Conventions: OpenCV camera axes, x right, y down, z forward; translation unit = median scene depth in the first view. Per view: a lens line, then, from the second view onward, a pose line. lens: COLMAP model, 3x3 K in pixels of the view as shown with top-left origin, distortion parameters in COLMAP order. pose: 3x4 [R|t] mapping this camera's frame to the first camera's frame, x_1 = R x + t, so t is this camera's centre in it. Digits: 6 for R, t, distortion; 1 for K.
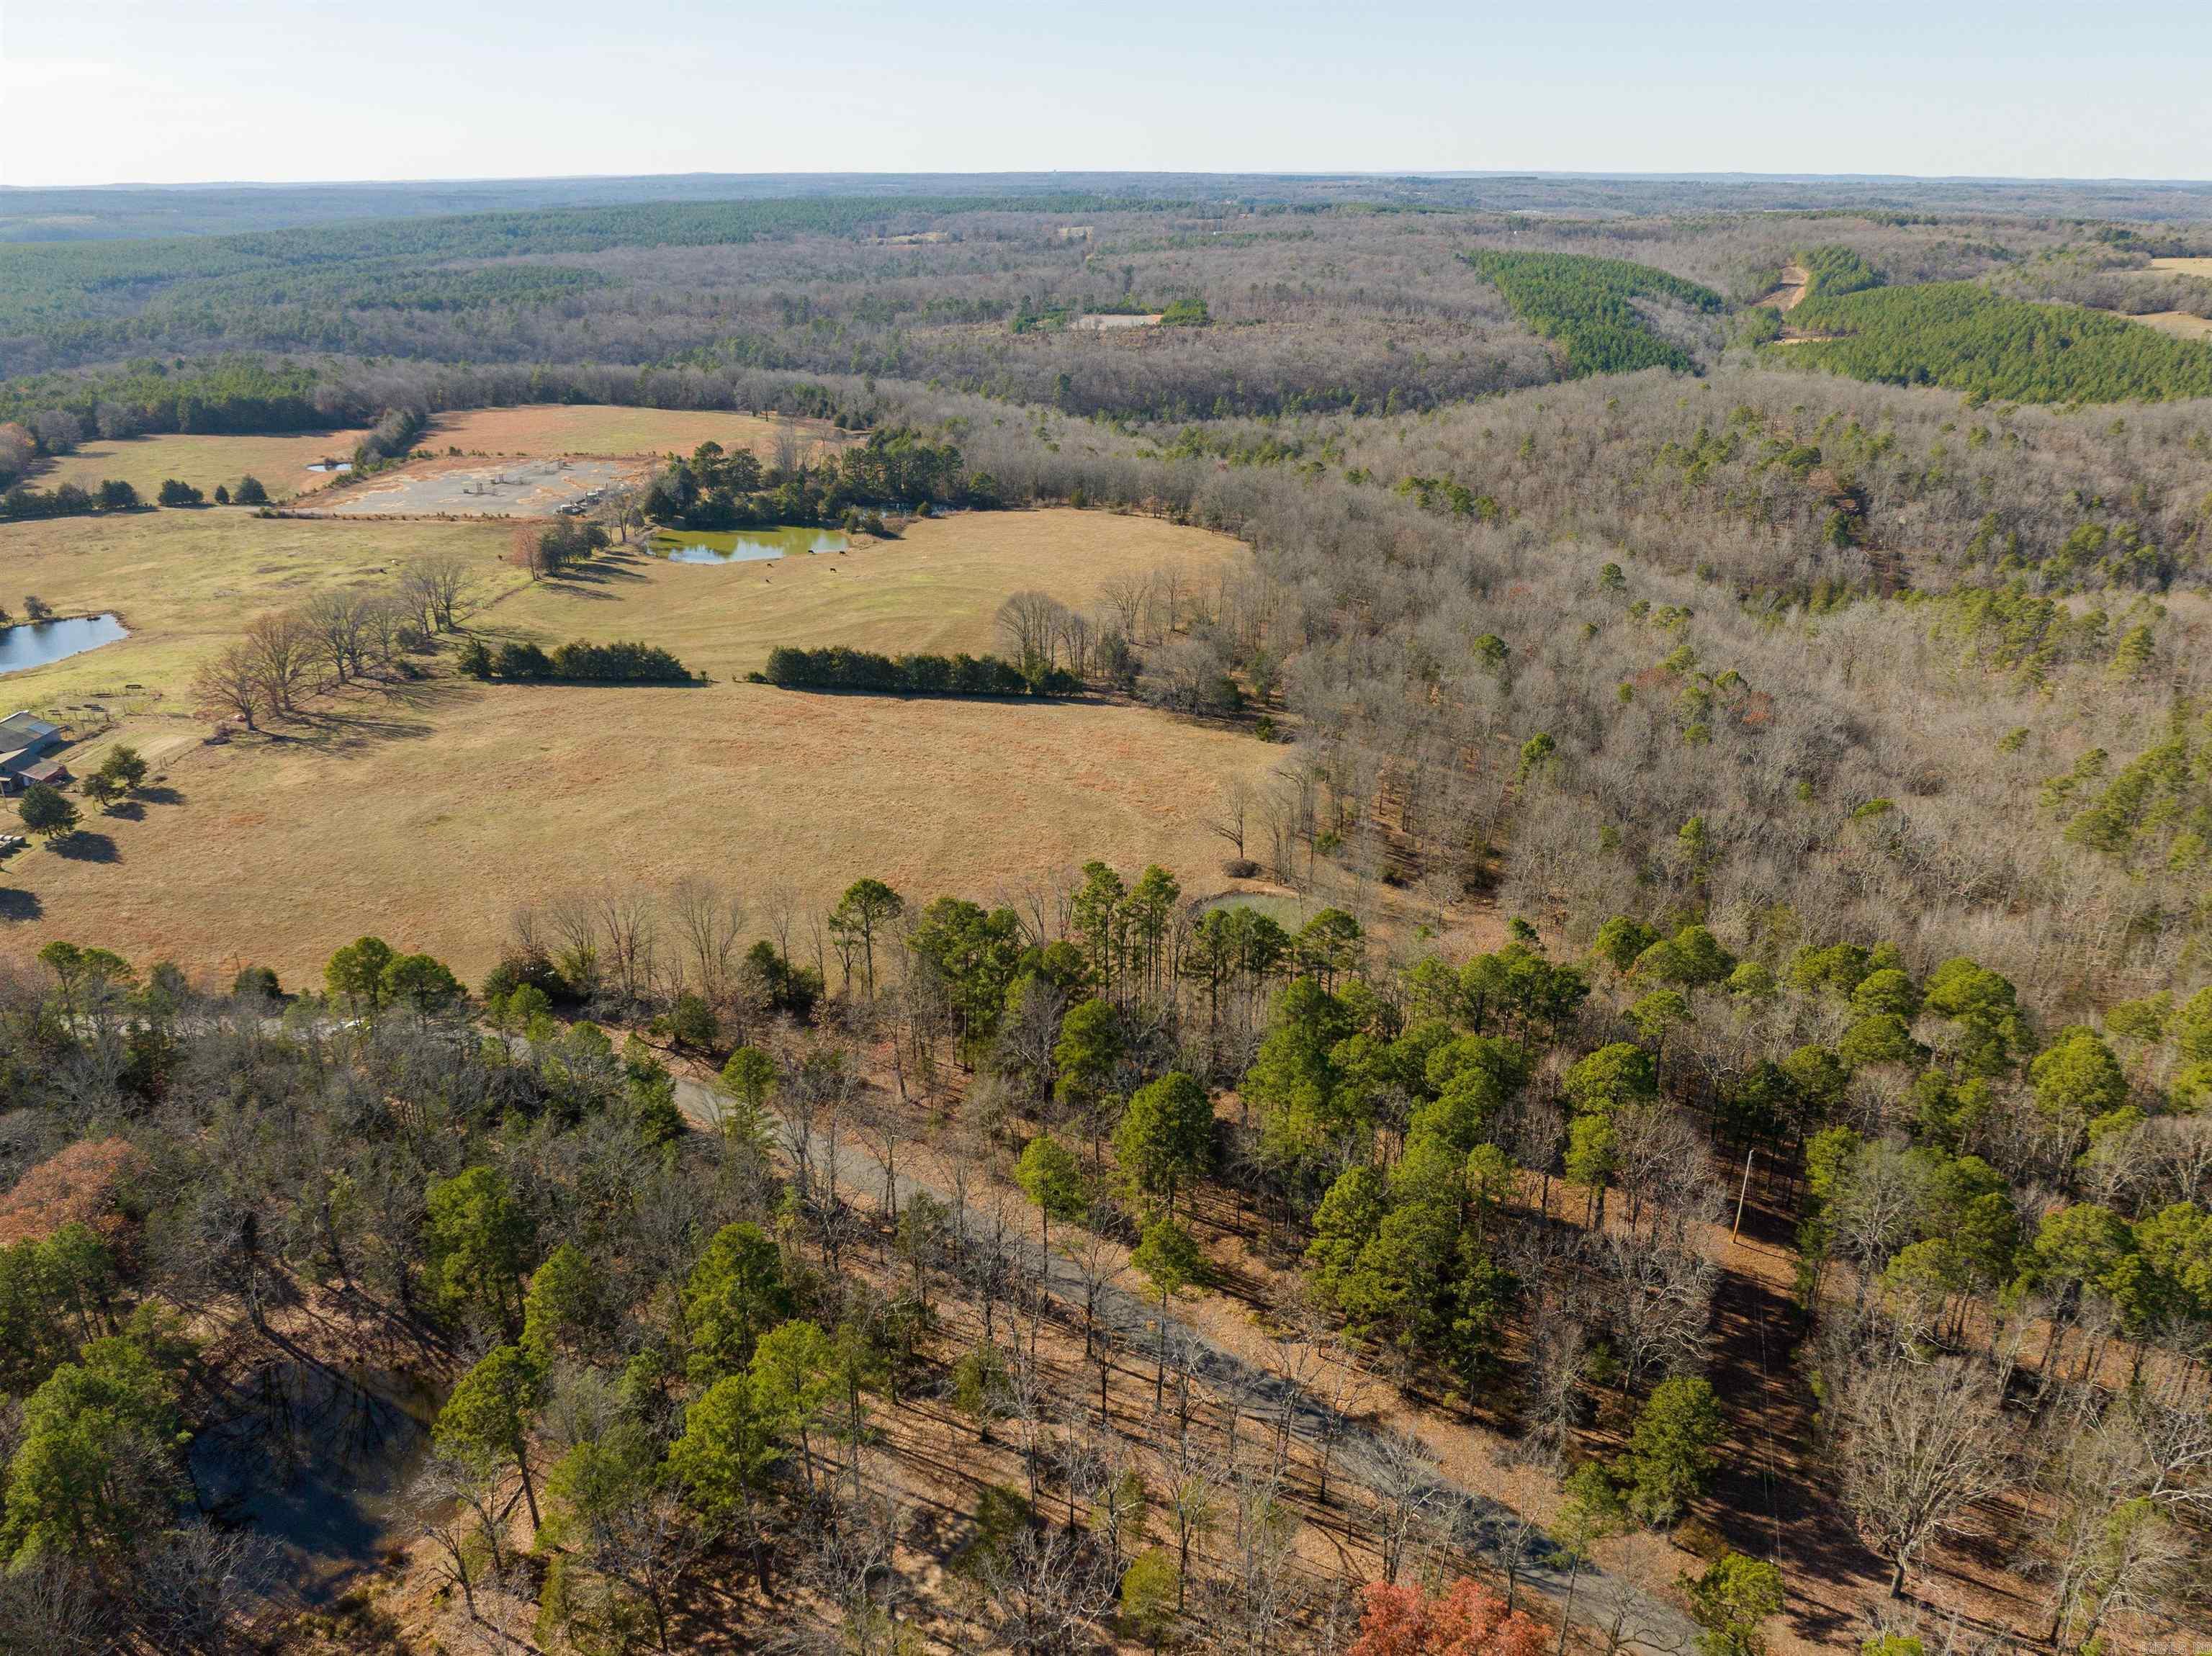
lens RADIAL K [[1614.5, 0, 1099.8], [0, 1614.5, 824.0], [0, 0, 1]] dist [-0.038756, 0.001711]
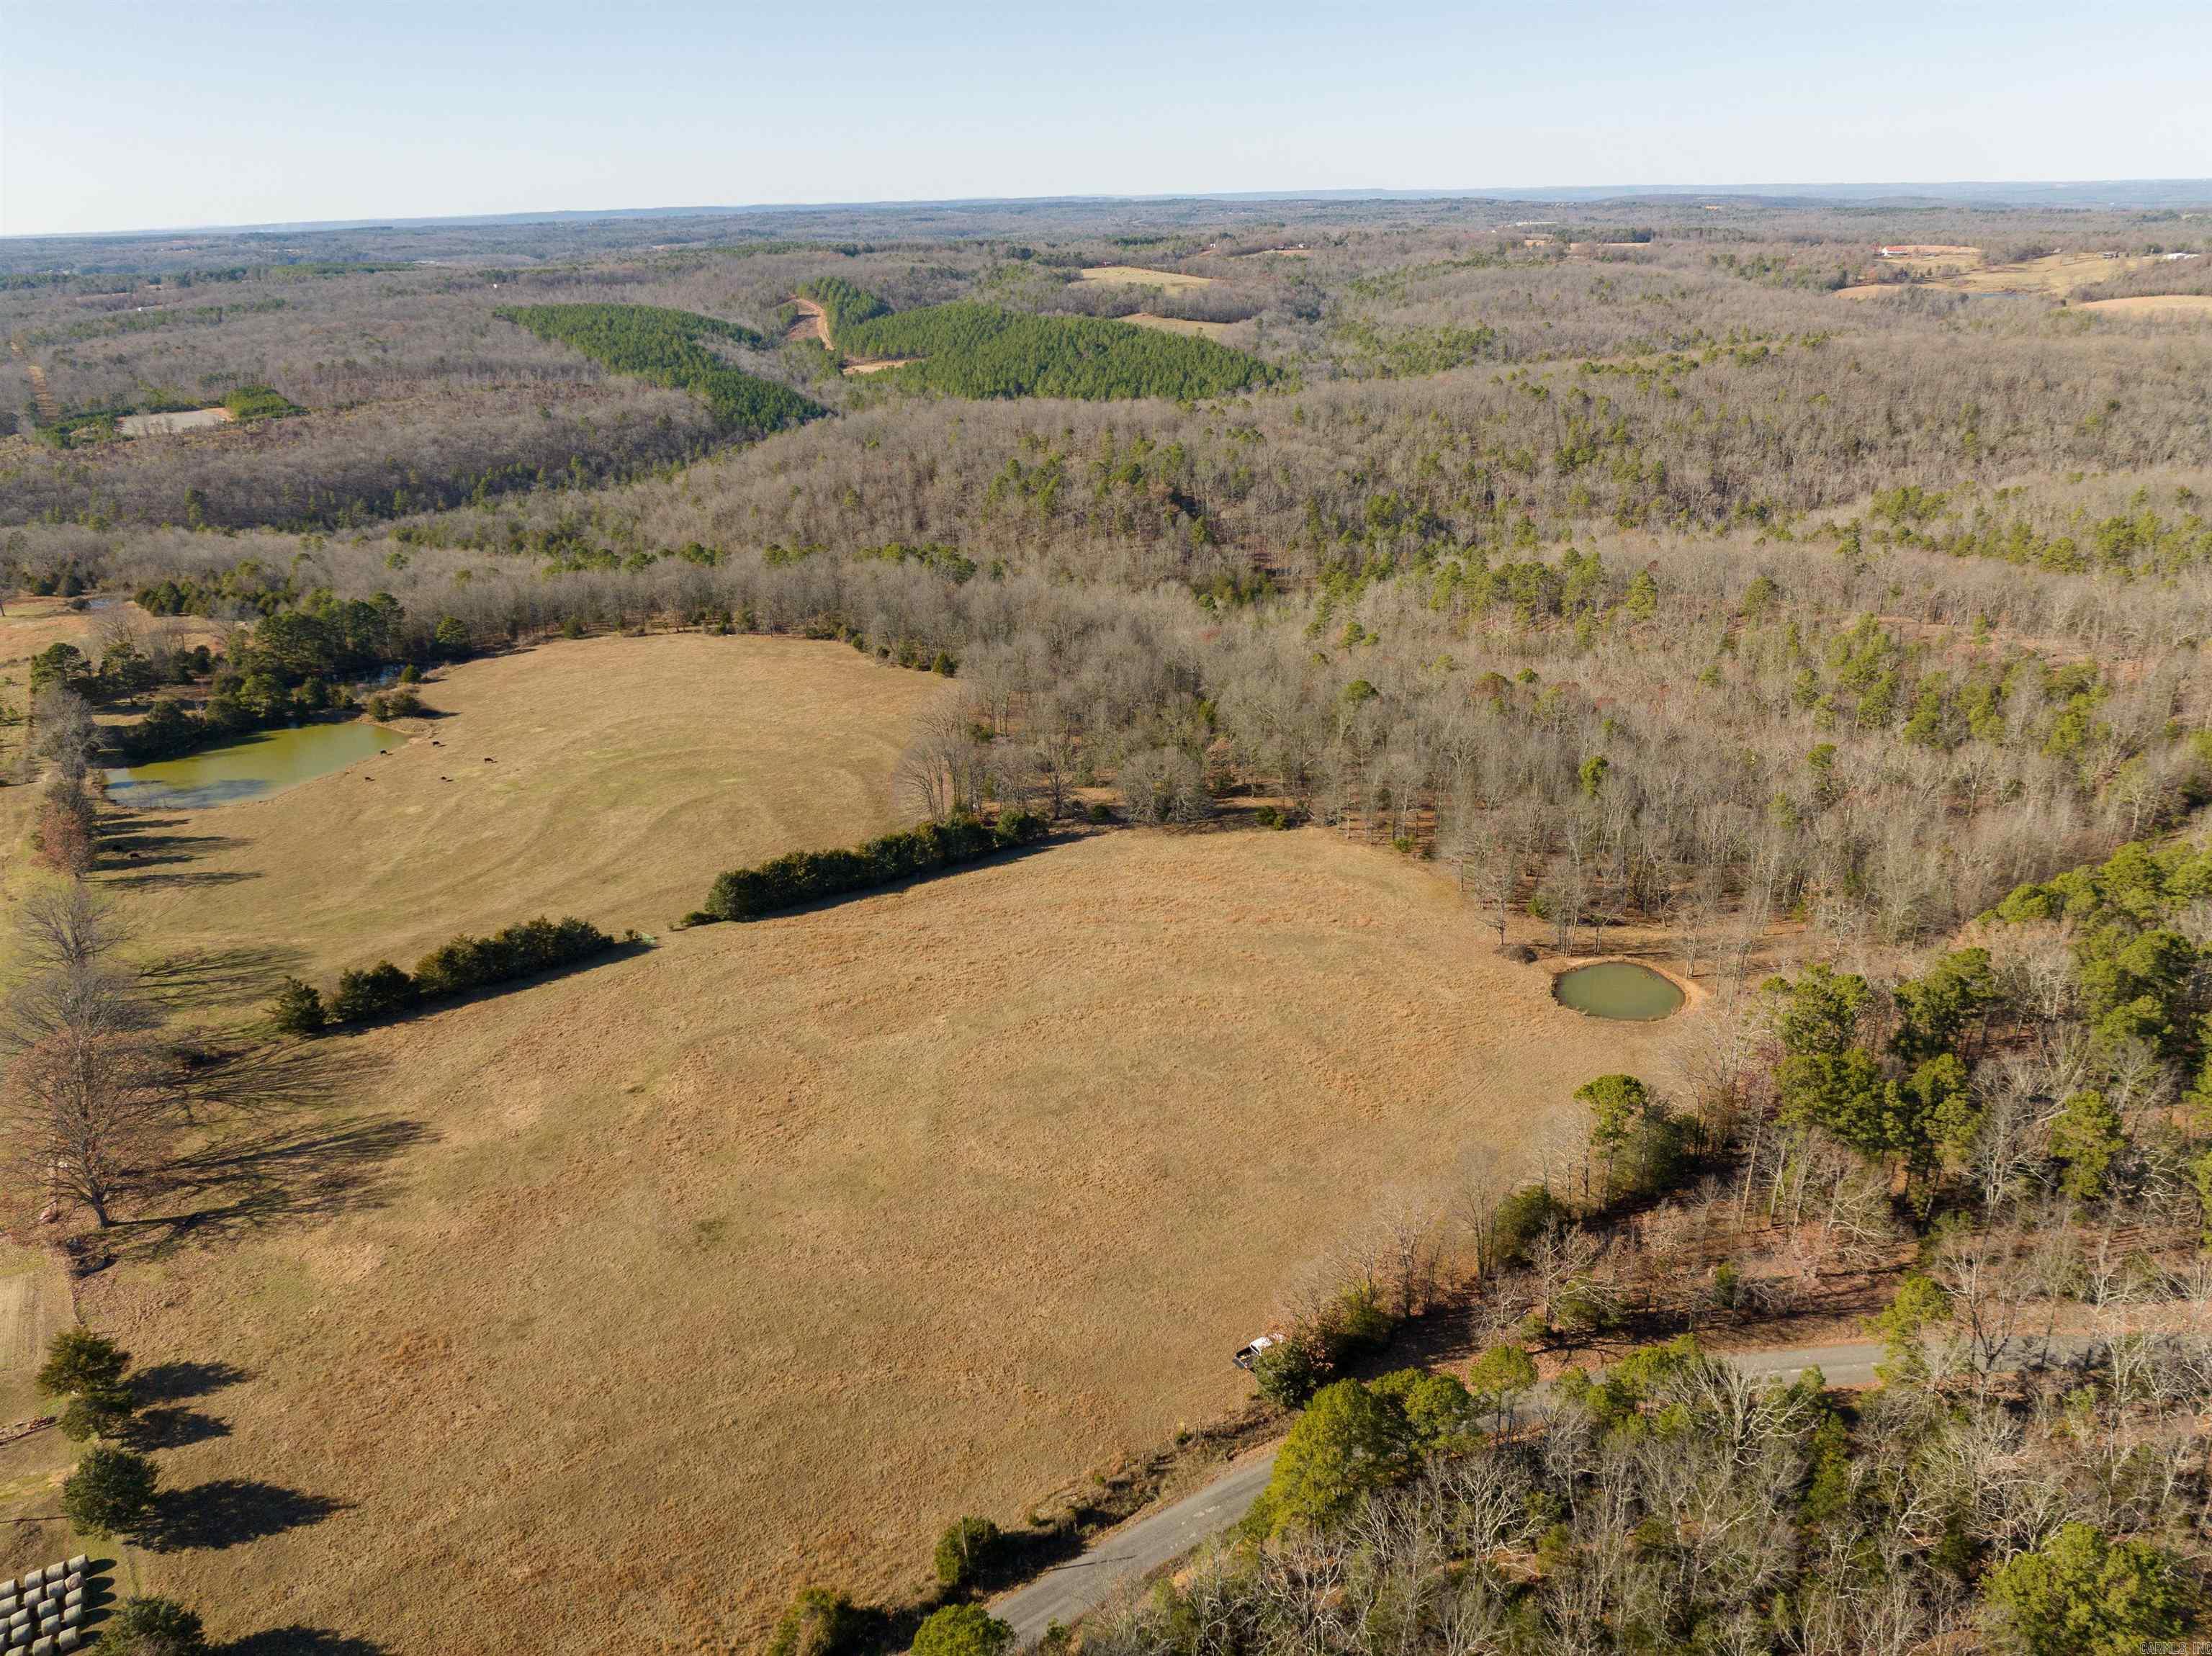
lens RADIAL K [[1564.1, 0, 1101.3], [0, 1564.1, 827.5], [0, 0, 1]] dist [-0.044877, 0.015144]
pose [[0.779937, -0.252952, 0.572462, -0.299308], [0.258064, 0.963286, 0.074051, -0.085936], [-0.570176, 0.089977, 0.816580, 0.157774]]
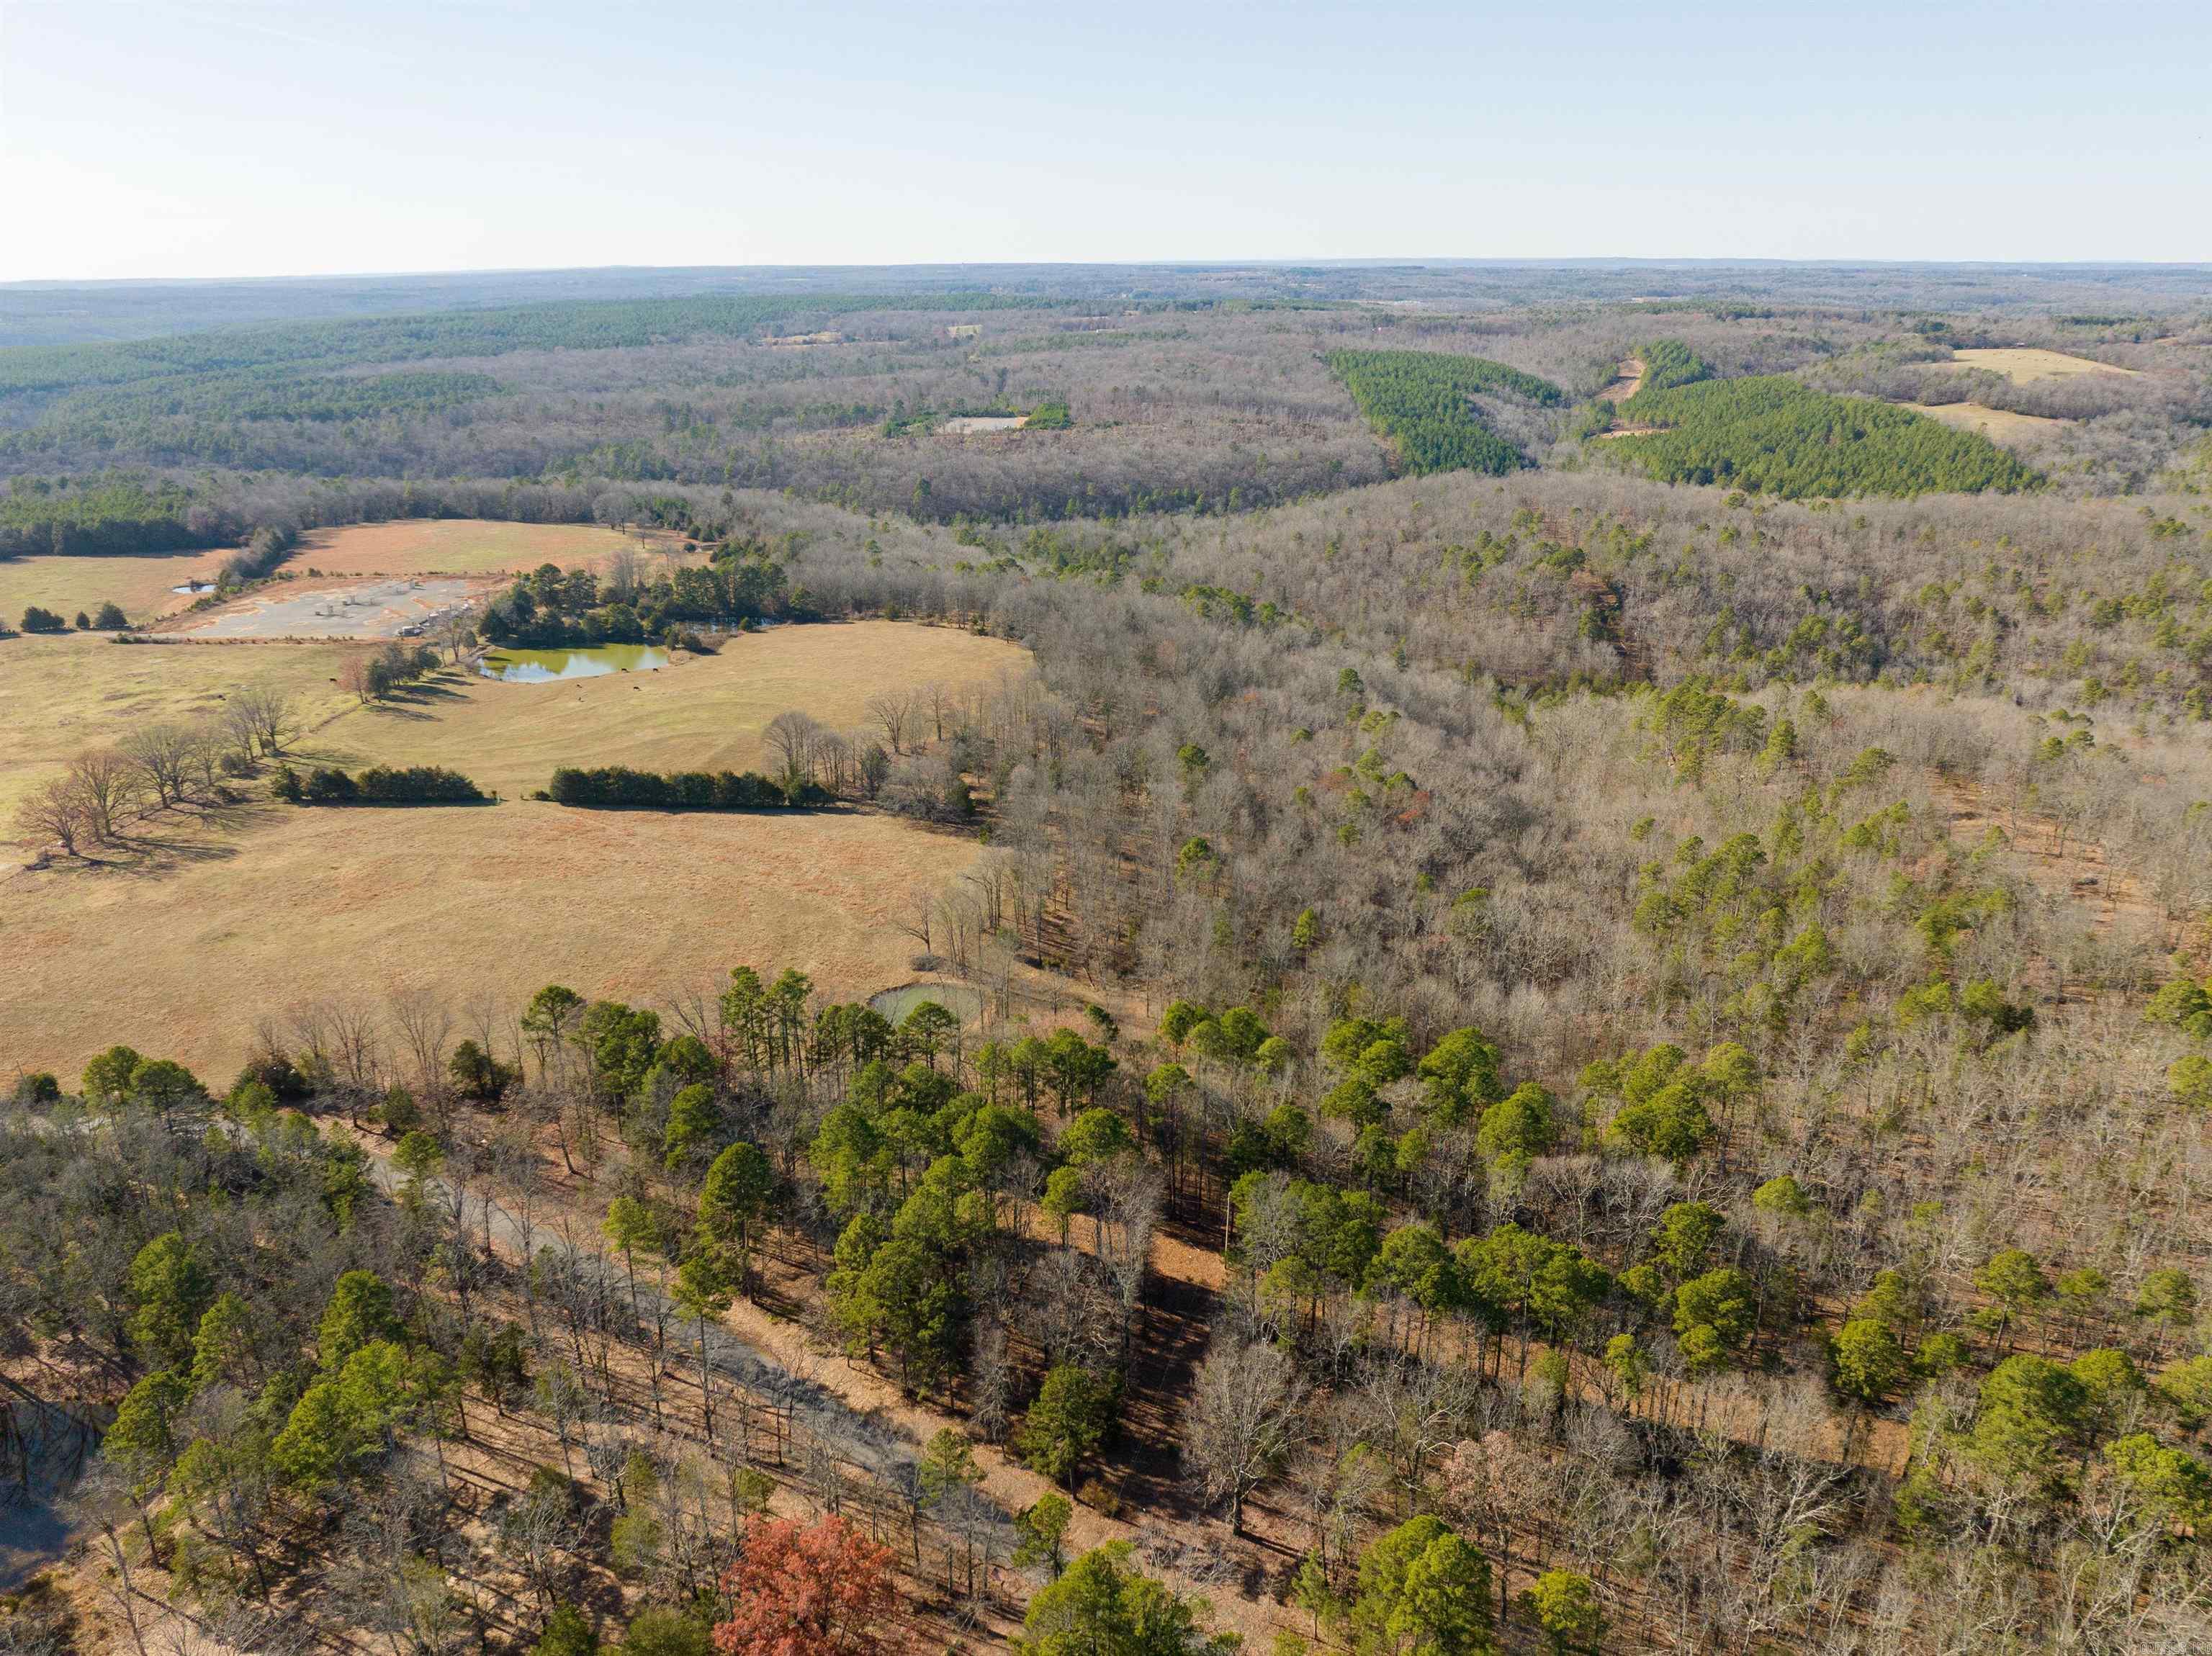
lens RADIAL K [[1594.1, 0, 1099.6], [0, 1594.1, 827.0], [0, 0, 1]] dist [-0.040373, 0.006424]
pose [[0.998662, -0.022702, 0.046462, 0.073658], [0.024685, 0.998789, -0.042556, -0.008126], [-0.045440, 0.043646, 0.998013, -0.067289]]
